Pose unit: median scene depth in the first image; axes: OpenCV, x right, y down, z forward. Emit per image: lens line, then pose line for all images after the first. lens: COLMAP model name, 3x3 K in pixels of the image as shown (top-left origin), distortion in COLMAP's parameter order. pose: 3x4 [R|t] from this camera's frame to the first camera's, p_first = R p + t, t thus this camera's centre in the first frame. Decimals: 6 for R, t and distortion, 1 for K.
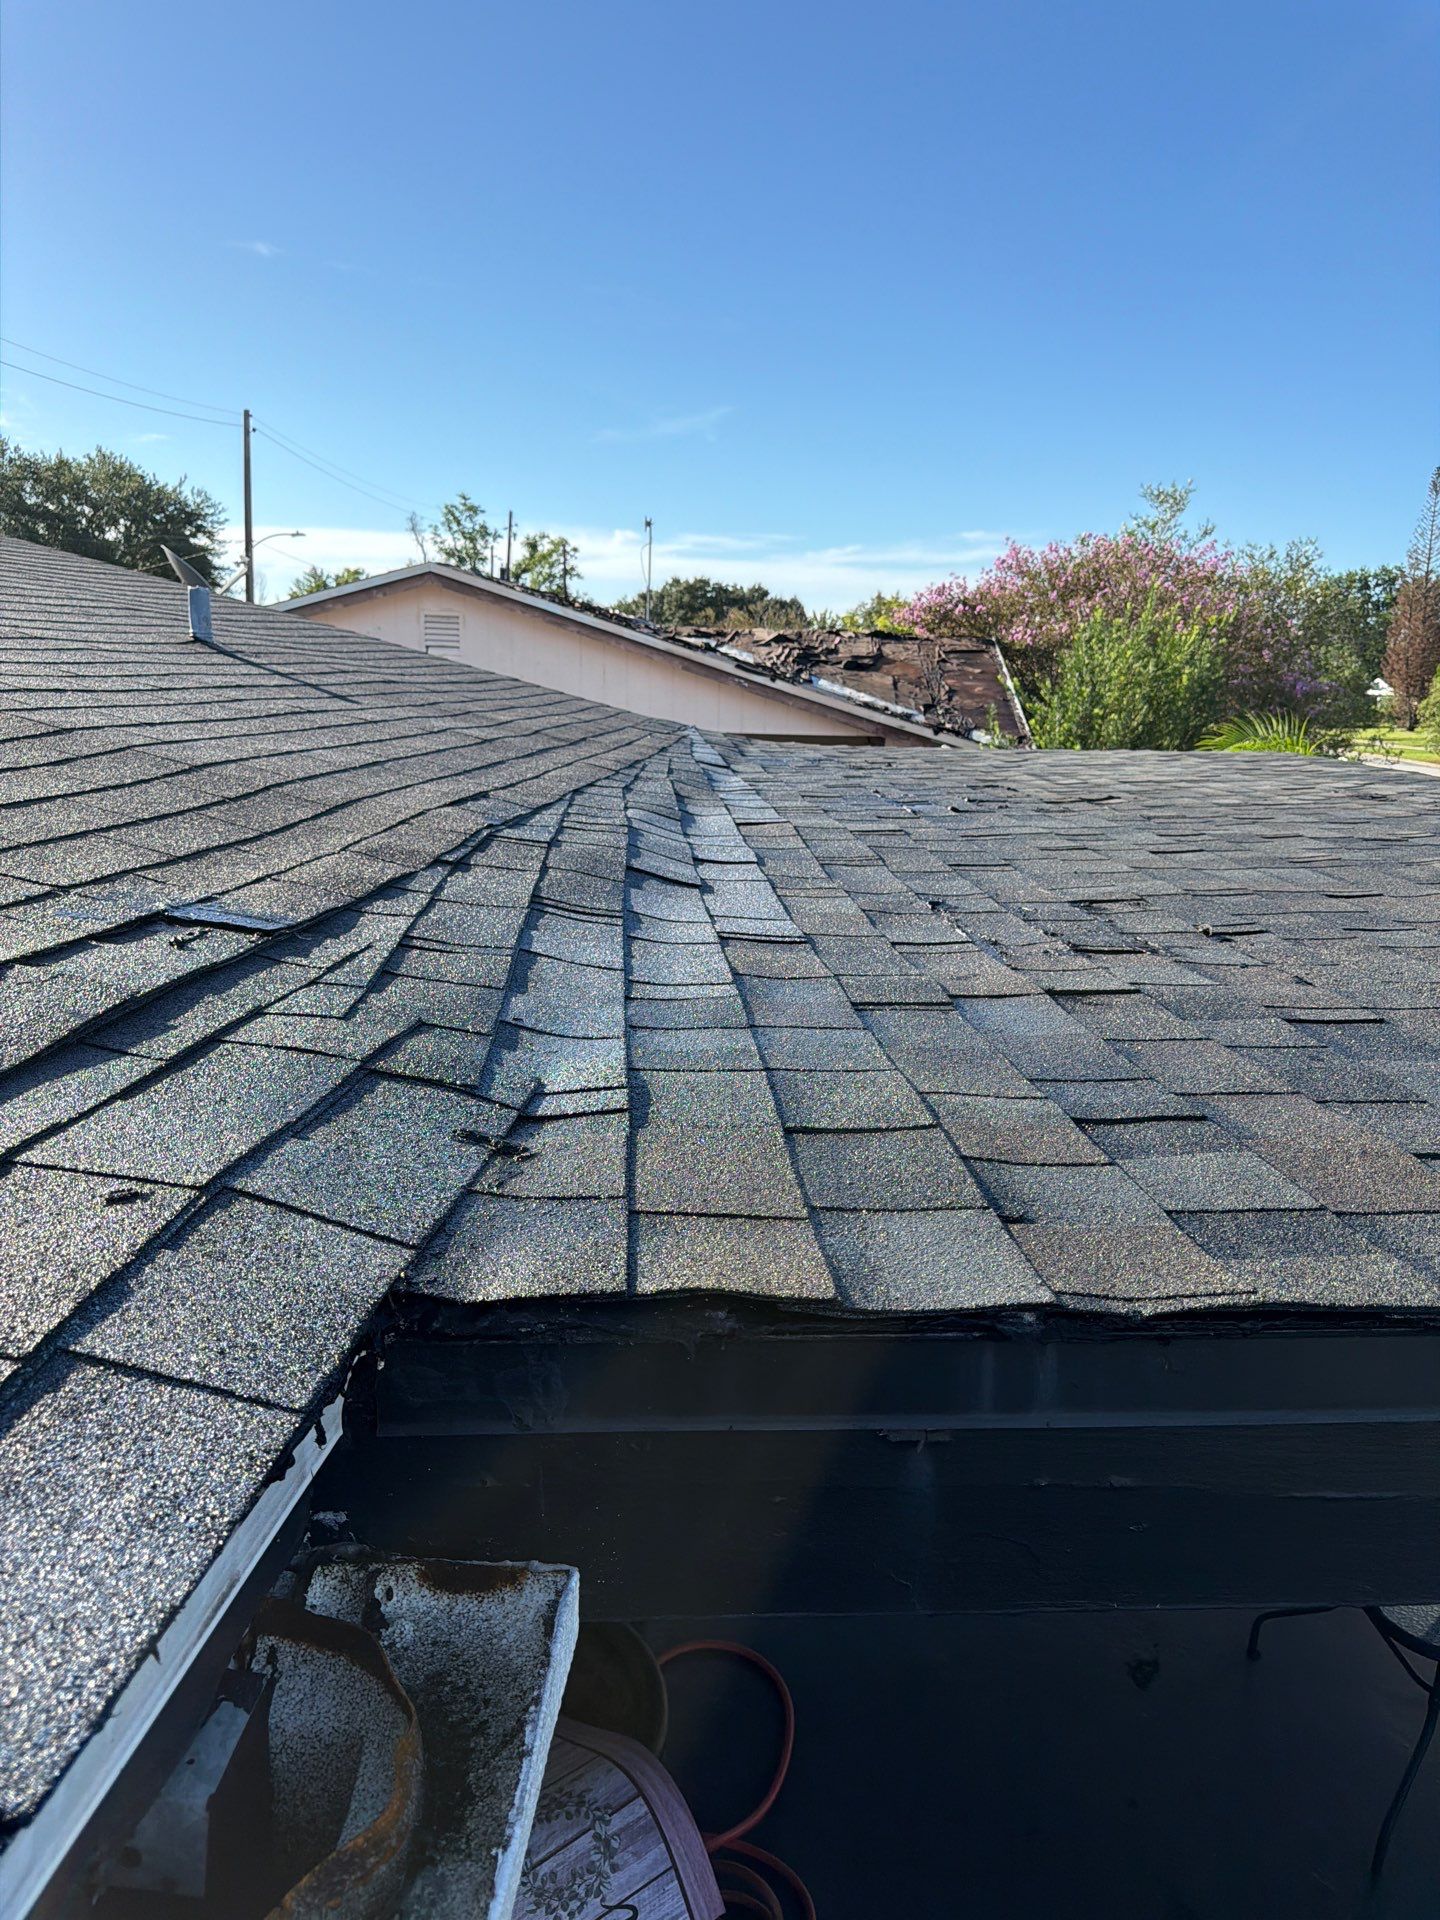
lens RADIAL K [[1349.7, 0, 719.7], [0, 1349.7, 951.8], [0, 0, 1]] dist [0.178375, -0.384372]
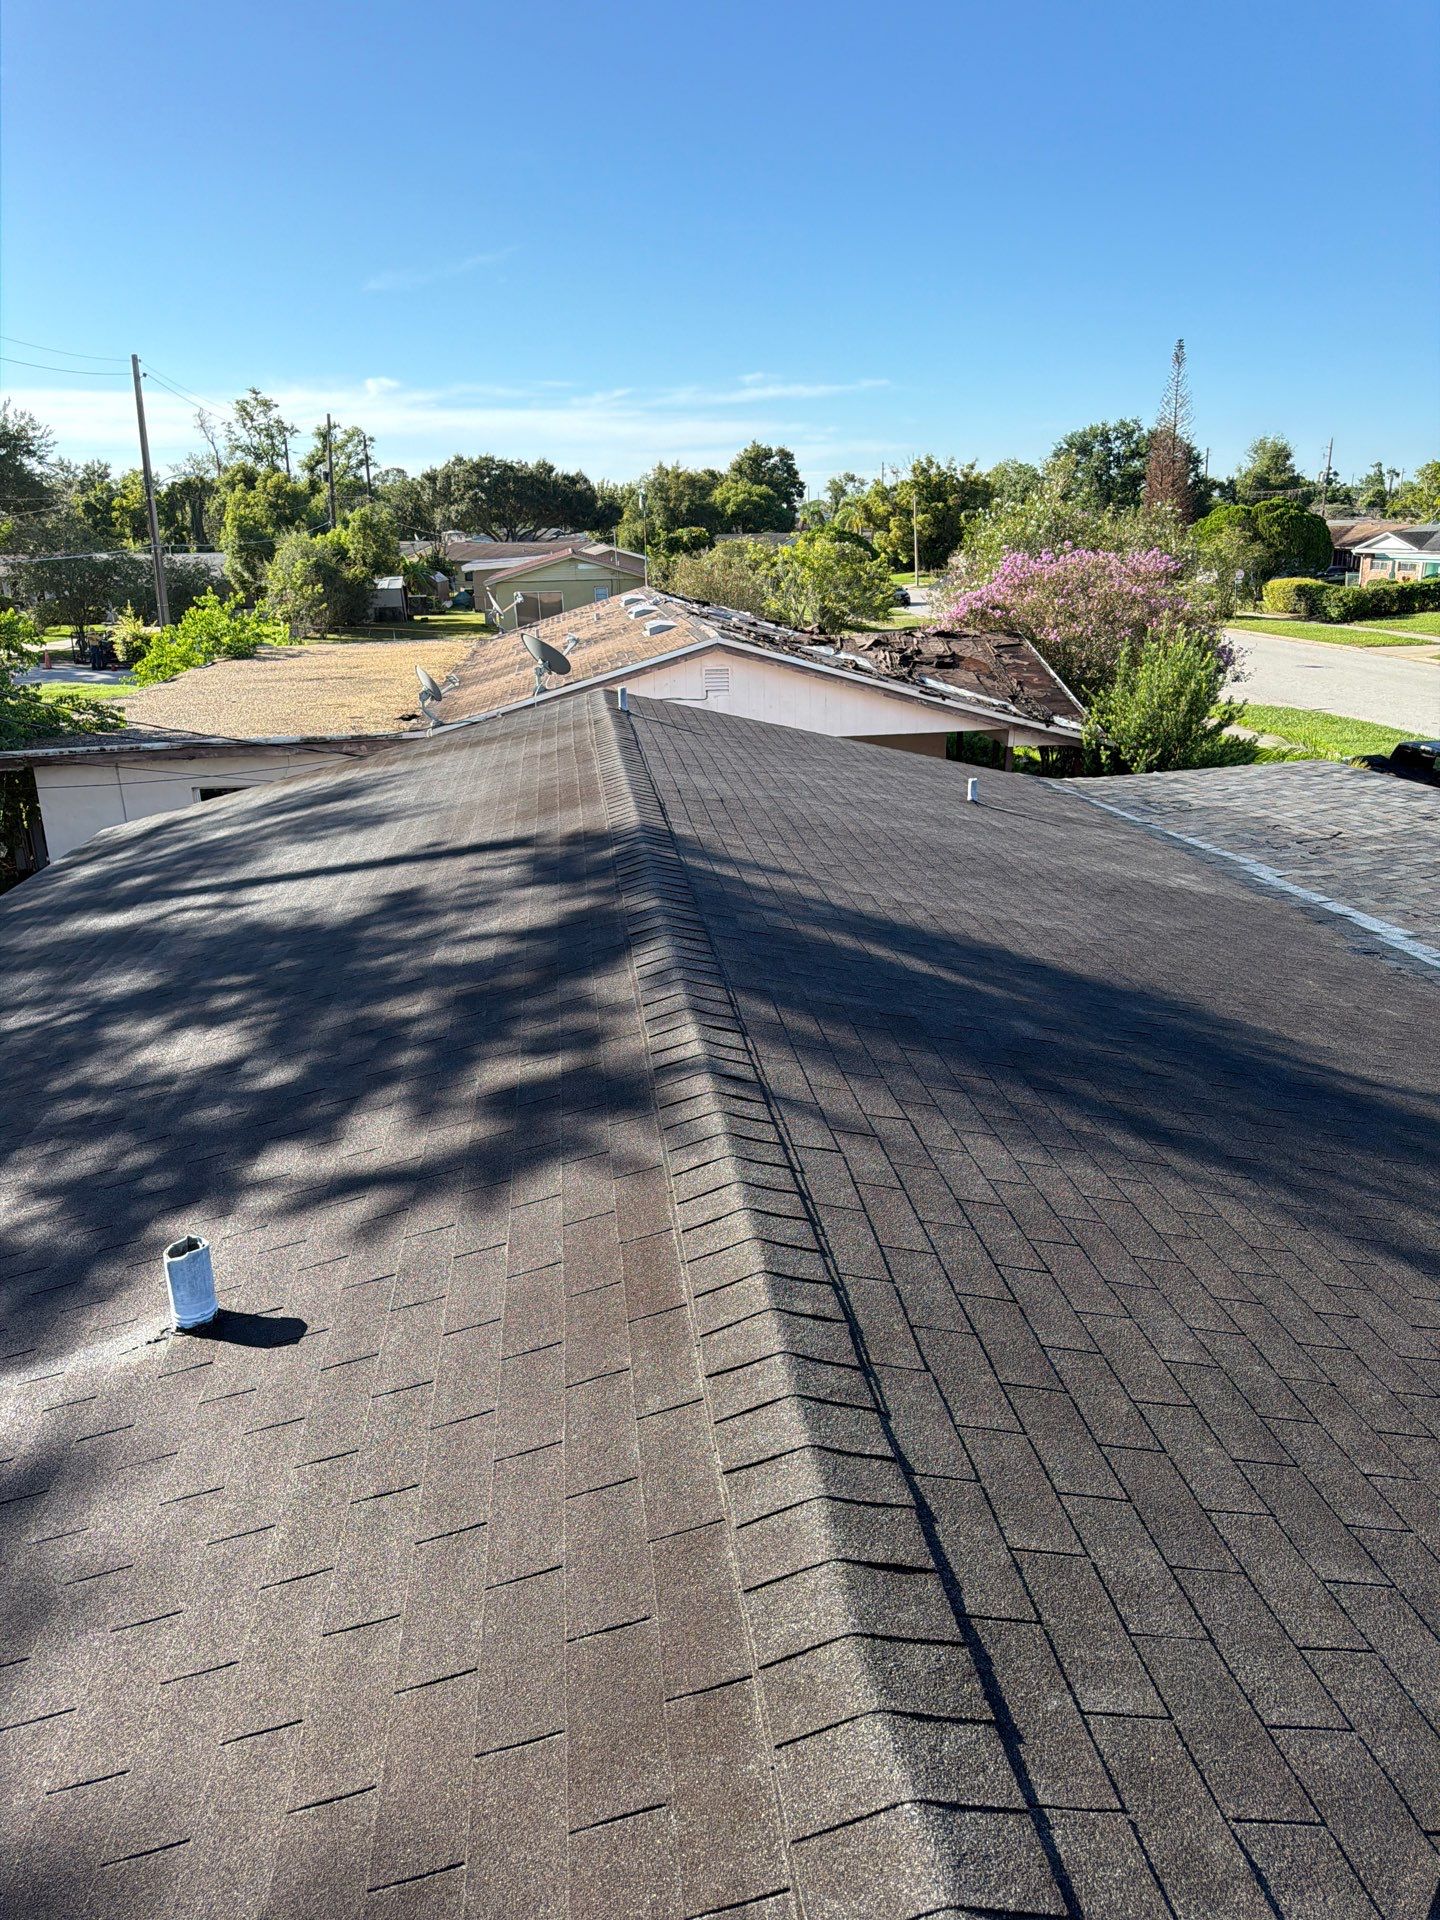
lens RADIAL K [[1347.1, 0, 723.5], [0, 1347.1, 954.6], [0, 0, 1]] dist [0.052265, -0.089469]
pose [[0.983370, -0.095041, 0.154758, -1.442827], [0.078926, 0.991105, 0.107147, -0.303993], [-0.163565, -0.093151, 0.982125, -1.444885]]
